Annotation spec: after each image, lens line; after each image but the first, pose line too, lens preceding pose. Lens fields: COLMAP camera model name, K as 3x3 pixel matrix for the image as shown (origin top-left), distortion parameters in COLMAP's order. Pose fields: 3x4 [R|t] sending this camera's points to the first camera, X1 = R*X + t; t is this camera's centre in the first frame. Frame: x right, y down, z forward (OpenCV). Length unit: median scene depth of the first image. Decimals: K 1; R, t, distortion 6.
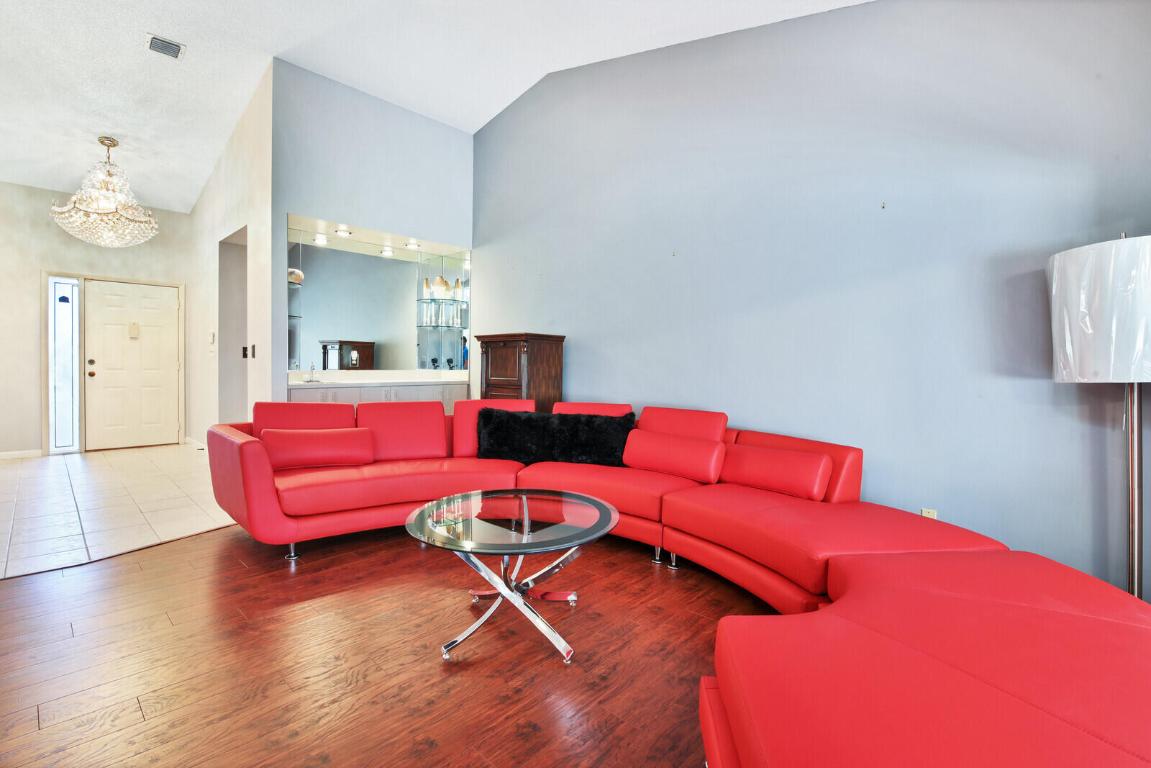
lens RADIAL K [[522.5, 0, 574.0], [0, 522.5, 377.5], [0, 0, 1]] dist [-0.014406, -0.004273]
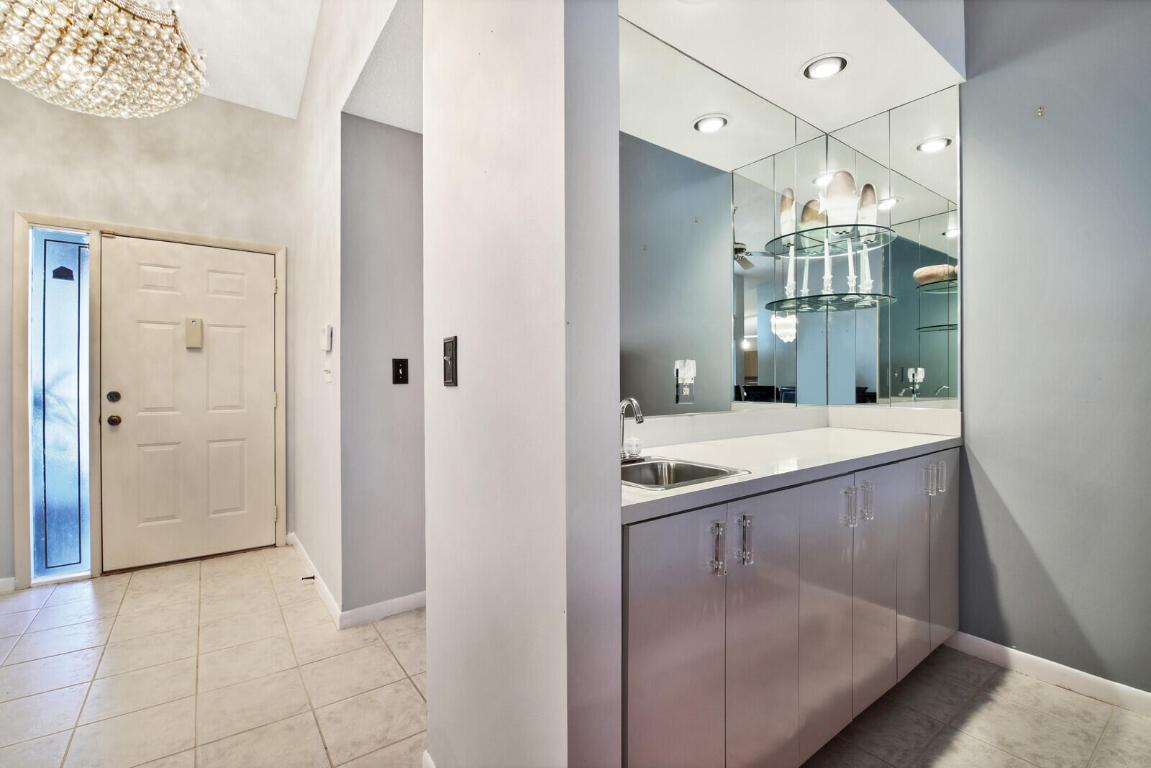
lens RADIAL K [[522.5, 0, 578.4], [0, 522.5, 383.0], [0, 0, 1]] dist [-0.014406, -0.004273]
pose [[0.982936, -0.016739, -0.183186, -0.405748], [0.011824, 0.999541, -0.027892, -0.024715], [0.183569, 0.025250, 0.982682, 0.600472]]
